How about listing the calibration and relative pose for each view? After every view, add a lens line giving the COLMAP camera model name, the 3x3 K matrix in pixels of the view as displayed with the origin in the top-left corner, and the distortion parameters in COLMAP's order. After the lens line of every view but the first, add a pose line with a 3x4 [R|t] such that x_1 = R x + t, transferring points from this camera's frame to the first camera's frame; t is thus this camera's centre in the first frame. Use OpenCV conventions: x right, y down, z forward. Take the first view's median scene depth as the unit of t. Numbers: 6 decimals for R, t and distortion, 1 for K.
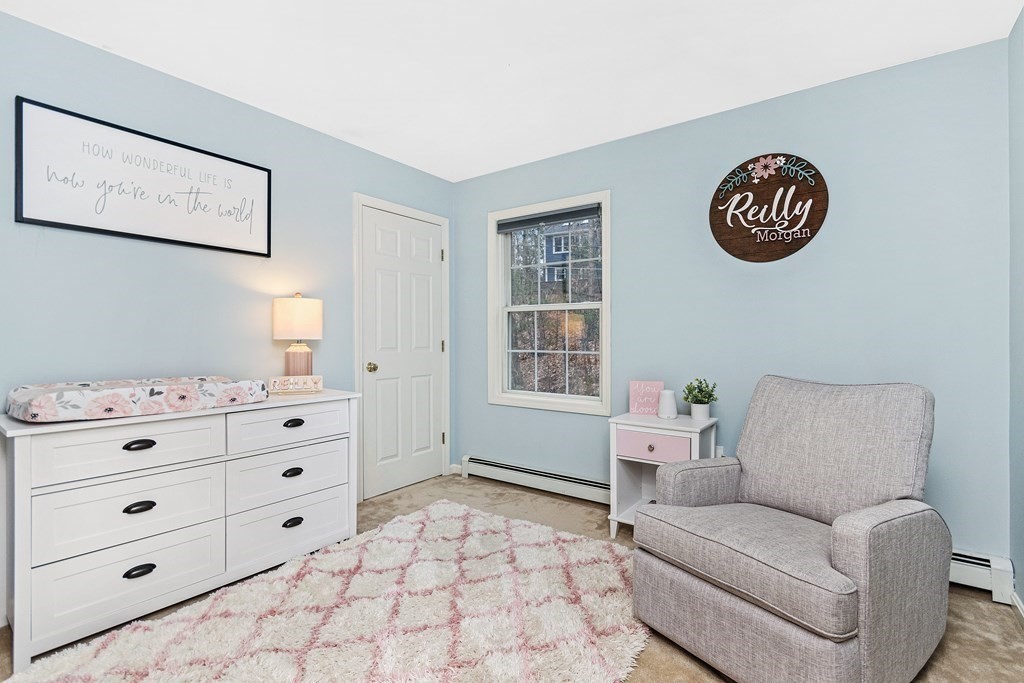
lens RADIAL K [[486.1, 0, 514.1], [0, 486.1, 340.1], [0, 0, 1]] dist [0.004535, 0.003788]
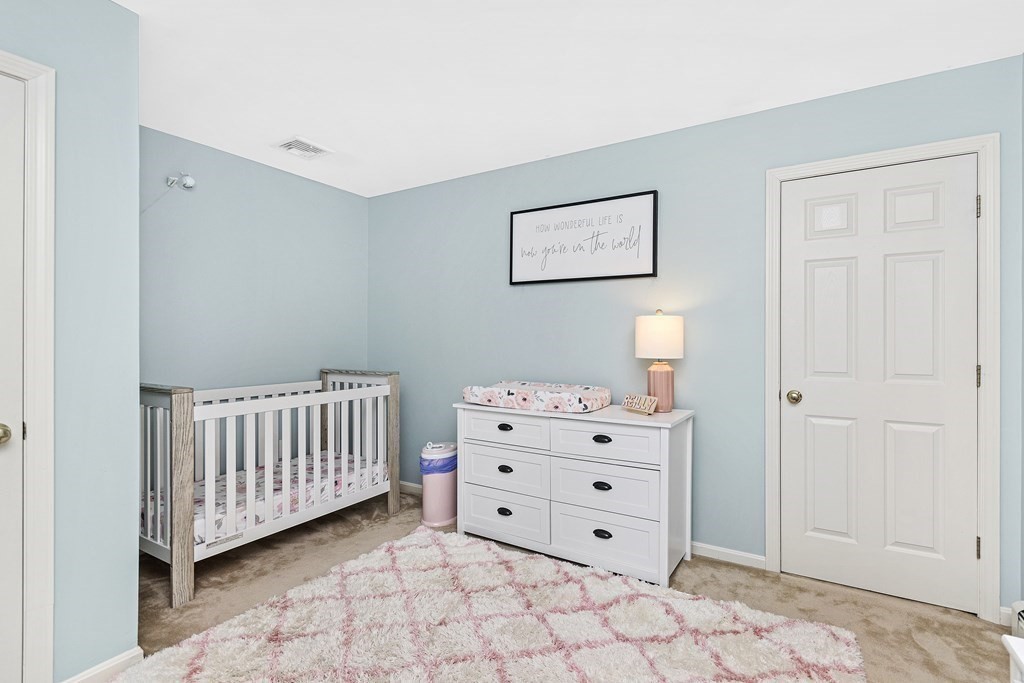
lens RADIAL K [[486.1, 0, 514.5], [0, 486.1, 339.0], [0, 0, 1]] dist [0.004535, 0.003788]
pose [[0.080156, 0.000647, -0.996782, 0.602965], [-0.003596, 0.999993, 0.000360, -0.046143], [0.996776, 0.003555, 0.080158, 0.765943]]
